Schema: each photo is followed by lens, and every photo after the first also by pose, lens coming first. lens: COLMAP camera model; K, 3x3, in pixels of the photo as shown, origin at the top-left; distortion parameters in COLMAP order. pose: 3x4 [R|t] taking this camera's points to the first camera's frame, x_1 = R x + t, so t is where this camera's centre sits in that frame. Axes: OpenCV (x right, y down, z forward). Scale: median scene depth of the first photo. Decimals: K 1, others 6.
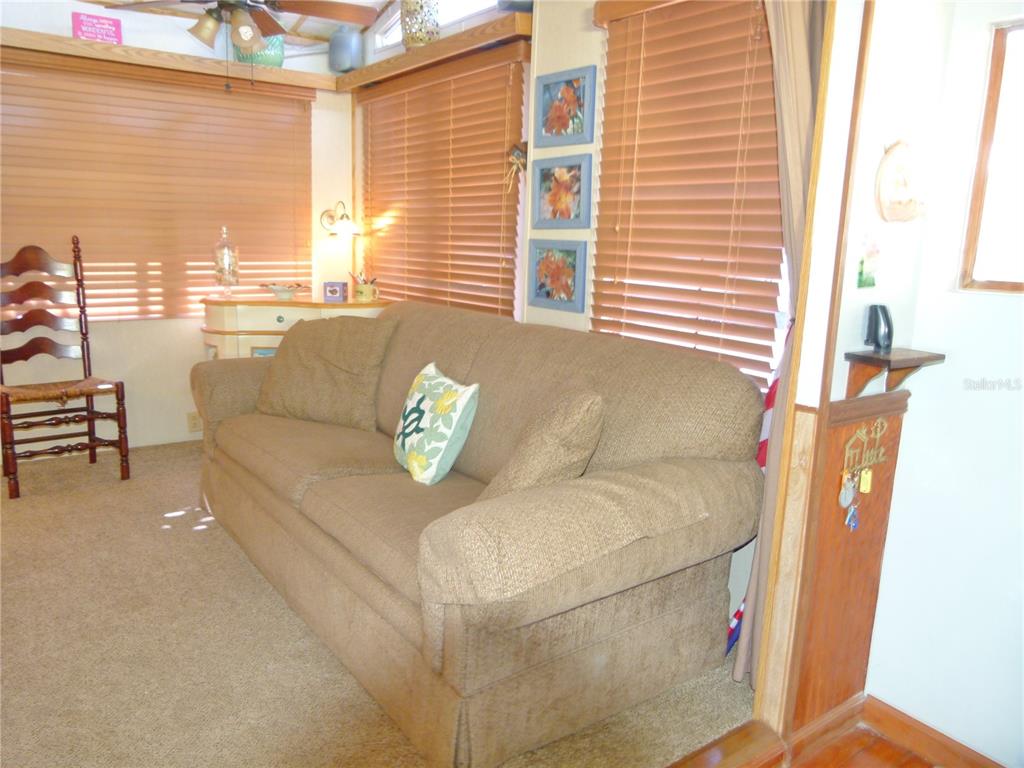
lens RADIAL K [[775.9, 0, 515.8], [0, 775.9, 368.2], [0, 0, 1]] dist [-0.042723, 0.038131]
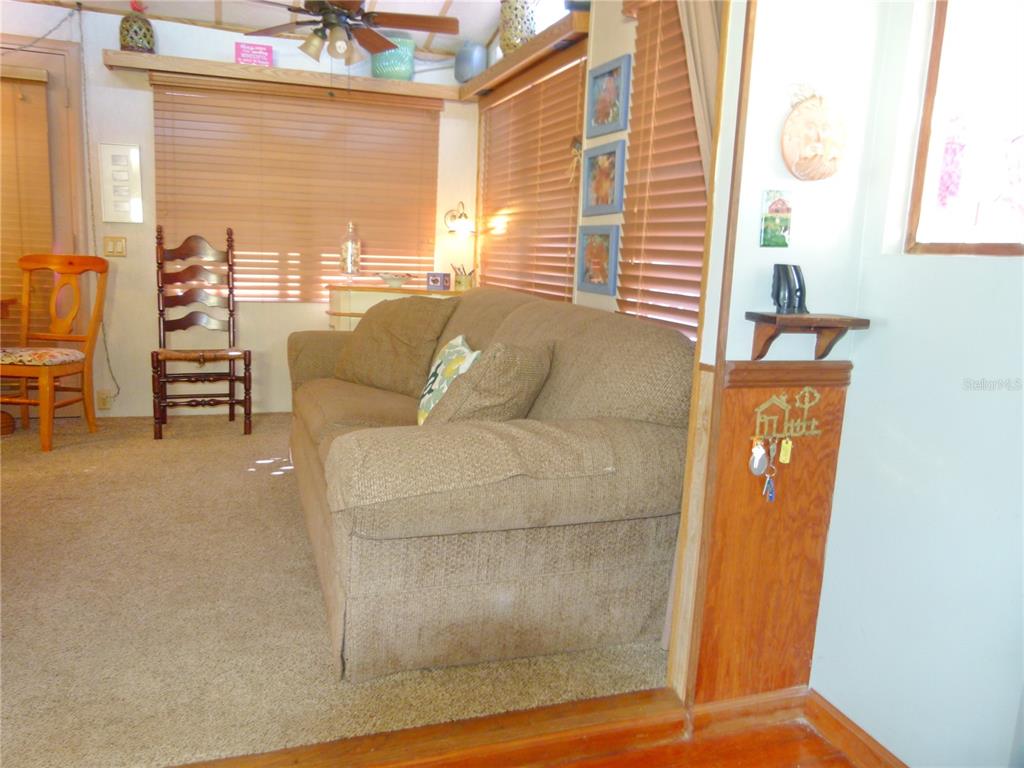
lens RADIAL K [[775.9, 0, 505.0], [0, 775.9, 366.1], [0, 0, 1]] dist [-0.042723, 0.038131]
pose [[0.955741, 0.053109, -0.289375, 0.249069], [-0.062141, 0.997822, -0.022109, 0.053191], [0.287571, 0.039113, 0.956960, -0.016110]]
